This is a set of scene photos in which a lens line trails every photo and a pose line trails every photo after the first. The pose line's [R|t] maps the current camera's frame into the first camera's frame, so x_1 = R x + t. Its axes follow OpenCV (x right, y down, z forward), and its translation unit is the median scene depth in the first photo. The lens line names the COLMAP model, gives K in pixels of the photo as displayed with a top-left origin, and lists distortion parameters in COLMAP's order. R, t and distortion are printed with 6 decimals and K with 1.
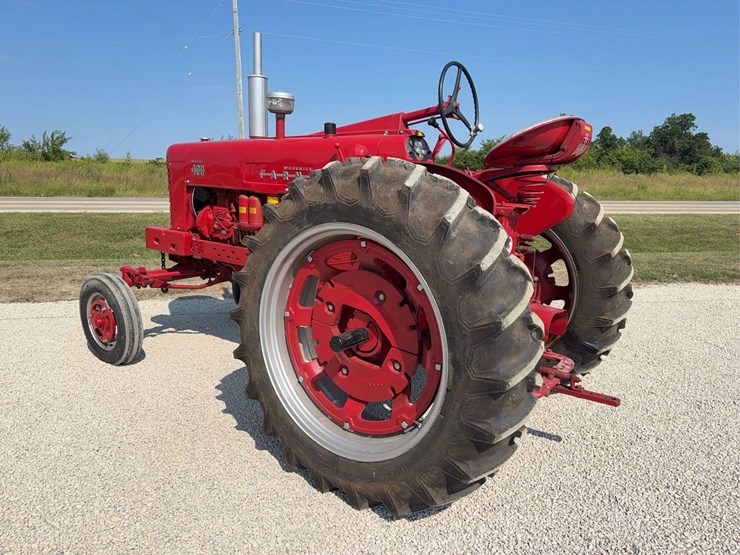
lens RADIAL K [[520.2, 0, 370.8], [0, 520.2, 282.0], [0, 0, 1]] dist [0.048540, -0.004935]
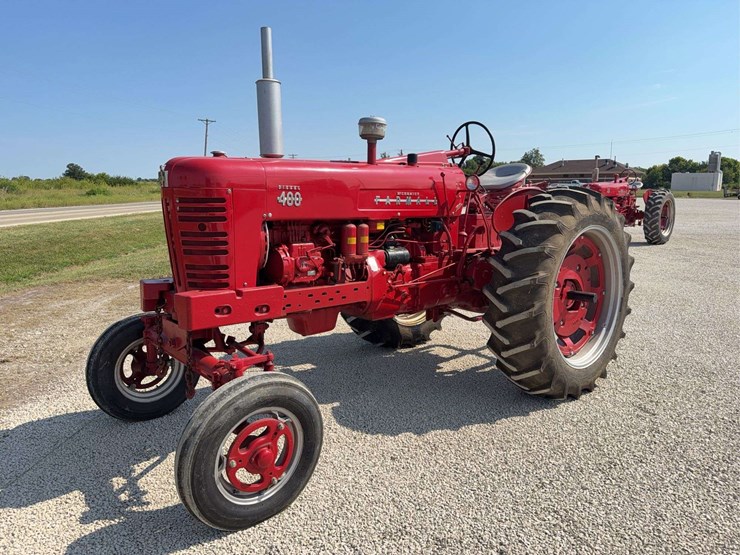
lens RADIAL K [[534.7, 0, 365.9], [0, 534.7, 278.7], [0, 0, 1]] dist [0.035271, -0.038335]
pose [[0.224602, -0.178958, 0.957877, -1.187440], [0.201547, 0.970268, 0.134014, -0.202738], [-0.953380, 0.162957, 0.253993, 0.793205]]
